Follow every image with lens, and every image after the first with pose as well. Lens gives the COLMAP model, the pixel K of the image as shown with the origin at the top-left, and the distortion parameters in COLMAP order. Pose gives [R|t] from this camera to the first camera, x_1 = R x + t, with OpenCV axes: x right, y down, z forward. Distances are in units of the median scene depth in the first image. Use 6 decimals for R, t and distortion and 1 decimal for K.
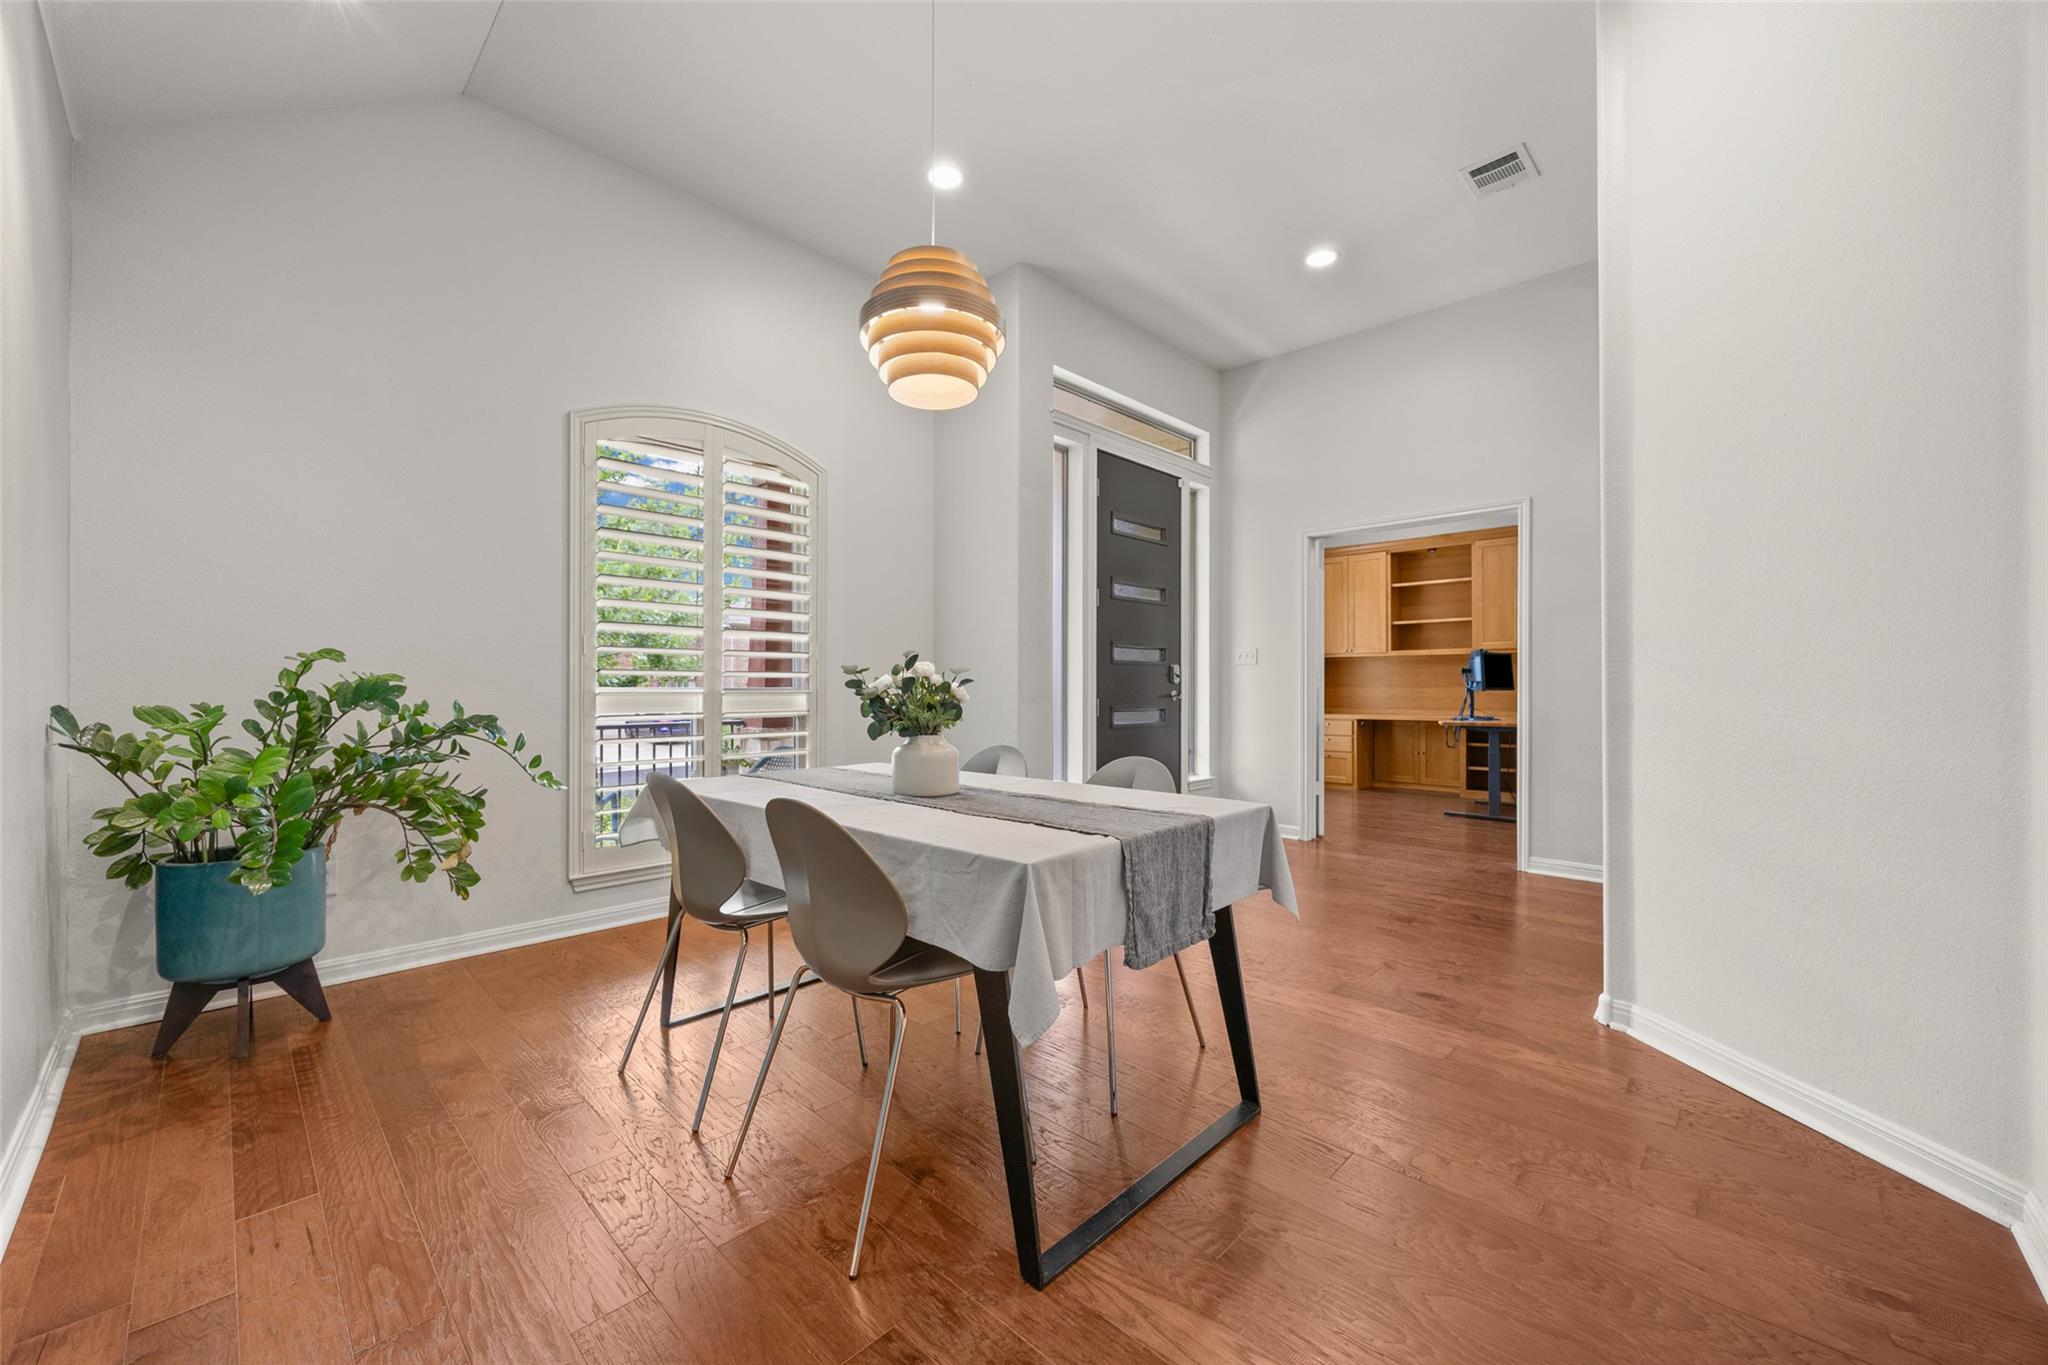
lens RADIAL K [[779.1, 0, 1024.0], [0, 779.1, 683.1], [0, 0, 1]] dist [0.001558, 0.000141]
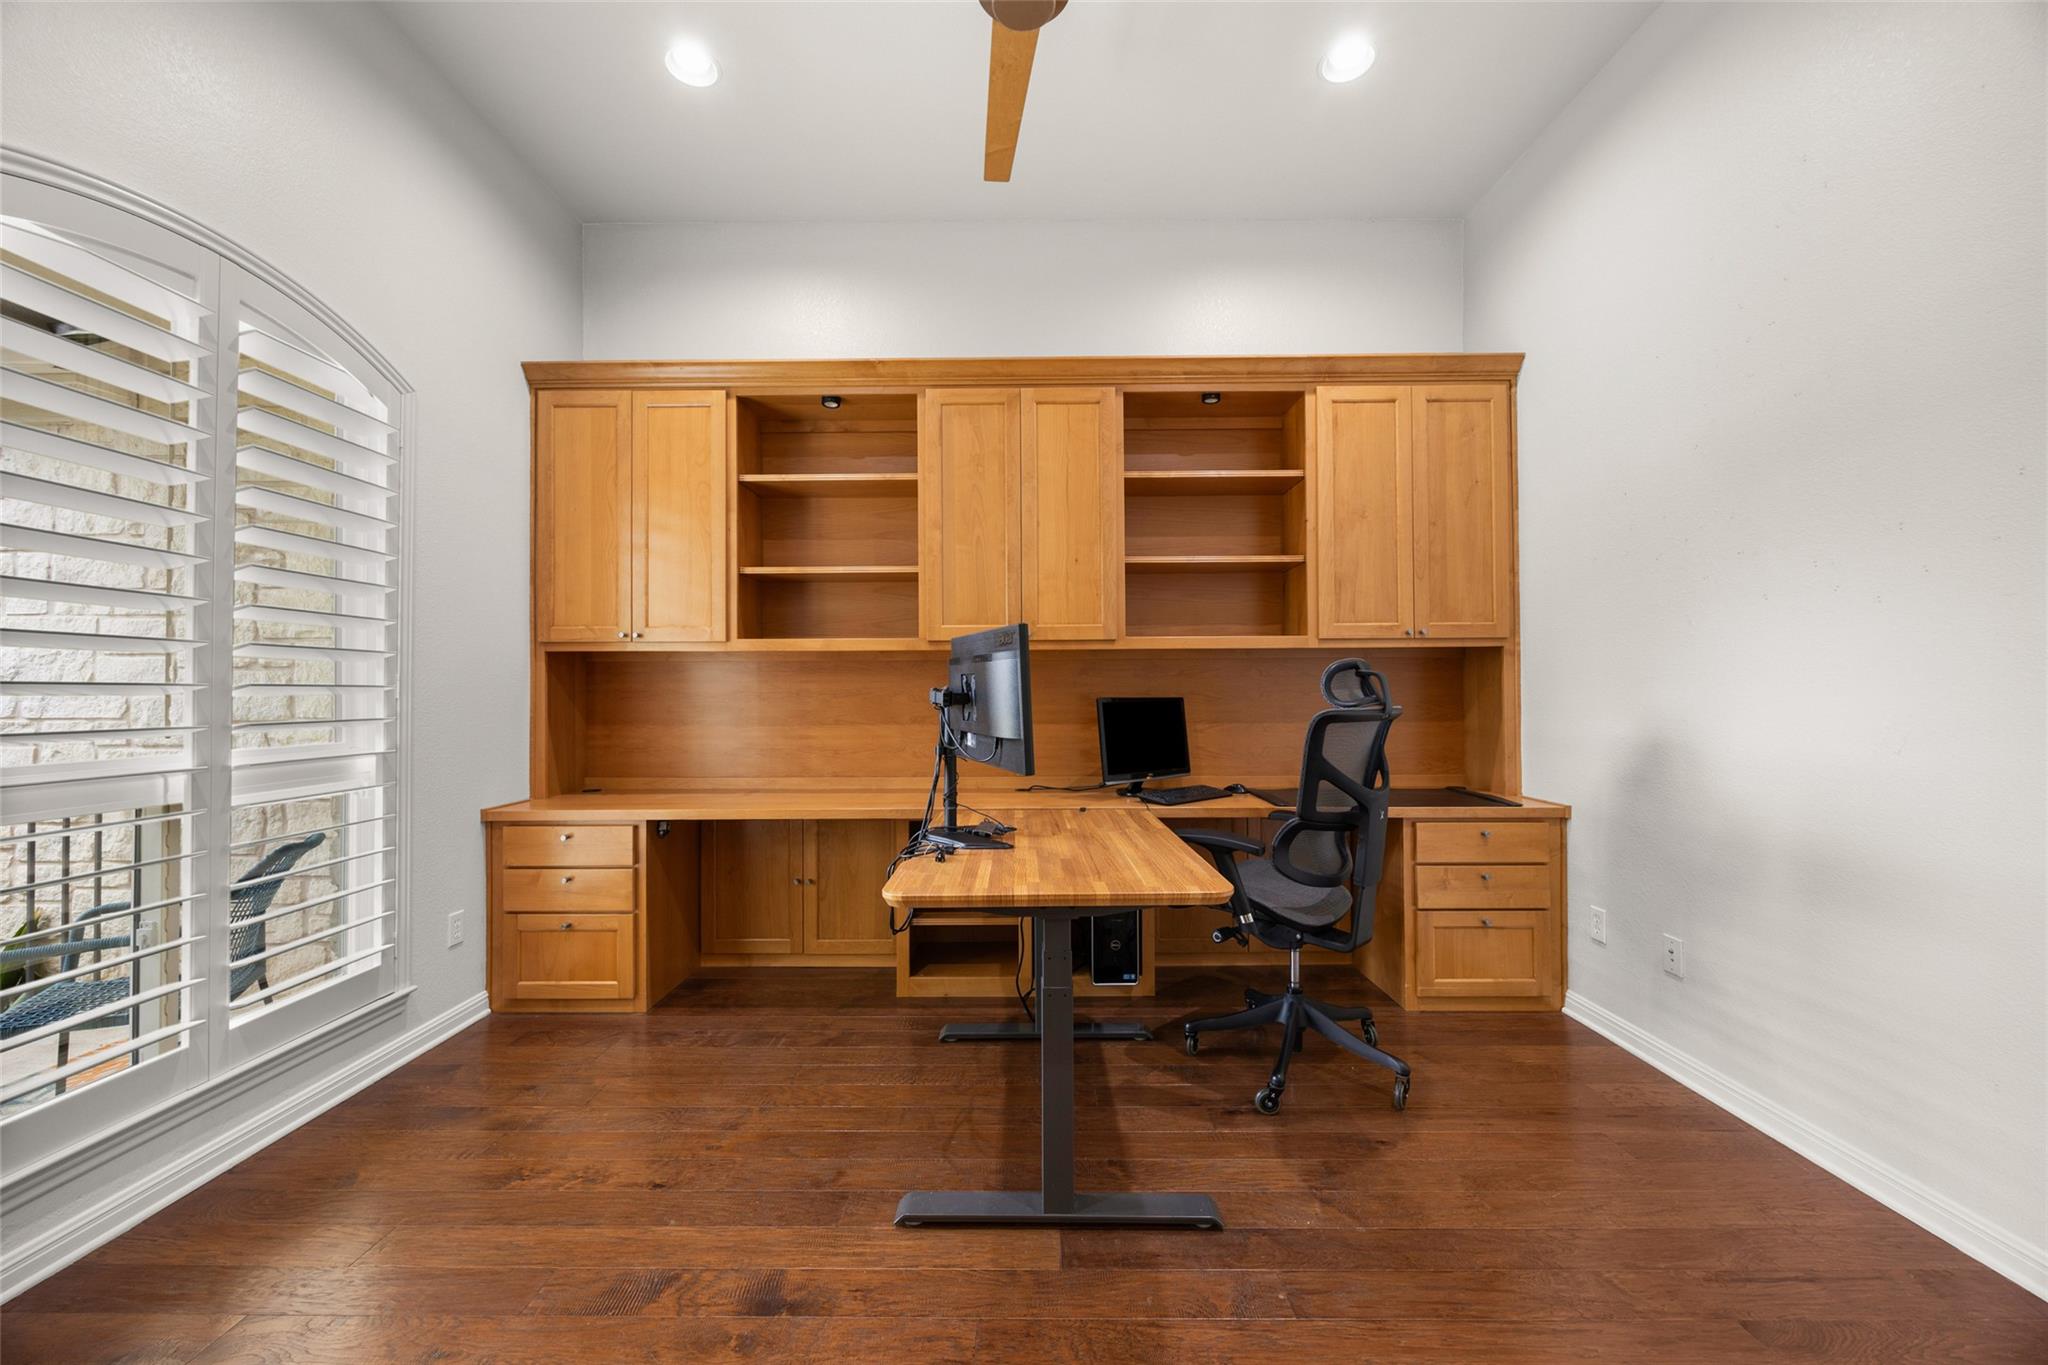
lens RADIAL K [[779.1, 0, 1022.3], [0, 779.1, 683.3], [0, 0, 1]] dist [0.001558, 0.000141]
pose [[0.728581, 0.003568, 0.684950, 0.305124], [0.003280, 0.999957, -0.008698, -0.014950], [-0.684951, 0.008584, 0.728538, 0.611963]]
